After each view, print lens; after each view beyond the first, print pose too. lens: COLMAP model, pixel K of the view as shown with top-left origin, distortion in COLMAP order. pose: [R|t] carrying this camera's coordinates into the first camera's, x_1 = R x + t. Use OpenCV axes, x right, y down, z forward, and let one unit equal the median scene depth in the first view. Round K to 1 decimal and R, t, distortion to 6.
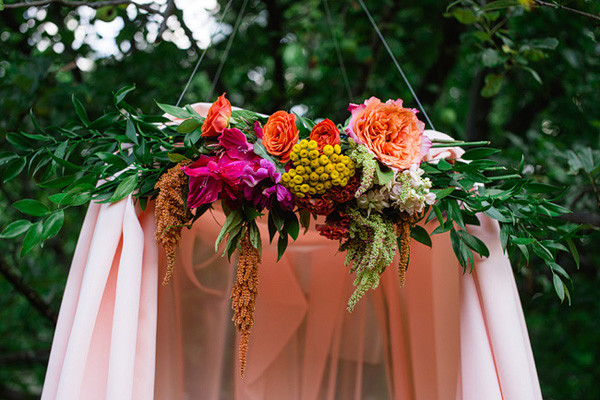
lens RADIAL K [[808.4, 0, 301.4], [0, 808.4, 217.5], [0, 0, 1]] dist [-0.098059, 0.051555]
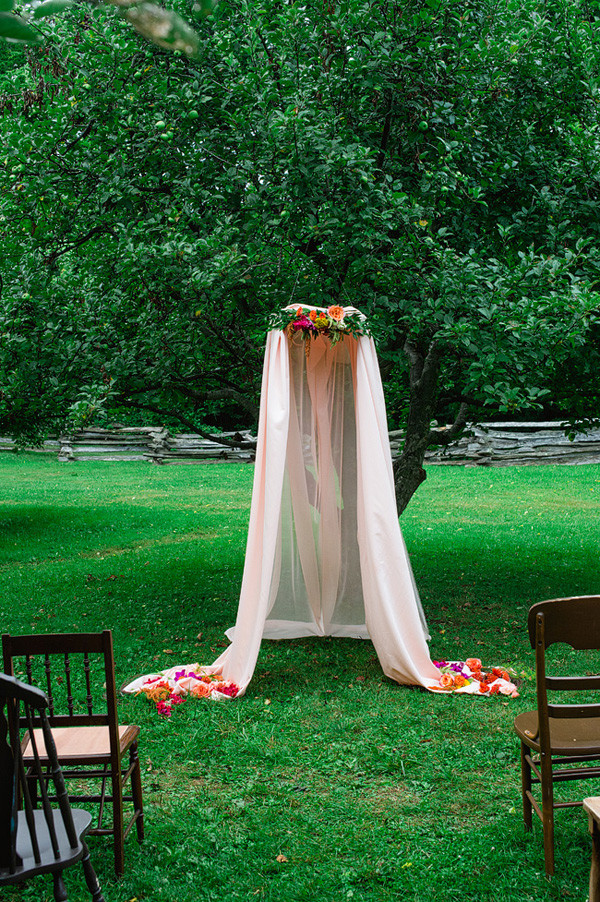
lens RADIAL K [[1250.8, 0, 300.0], [0, 1250.8, 451.0], [0, 0, 1]] dist [-0.106721, 0.115643]
pose [[0.996165, -0.030734, -0.081923, 0.467653], [0.048344, 0.973718, 0.222565, -0.948917], [0.072929, -0.225672, 0.971470, -6.258969]]
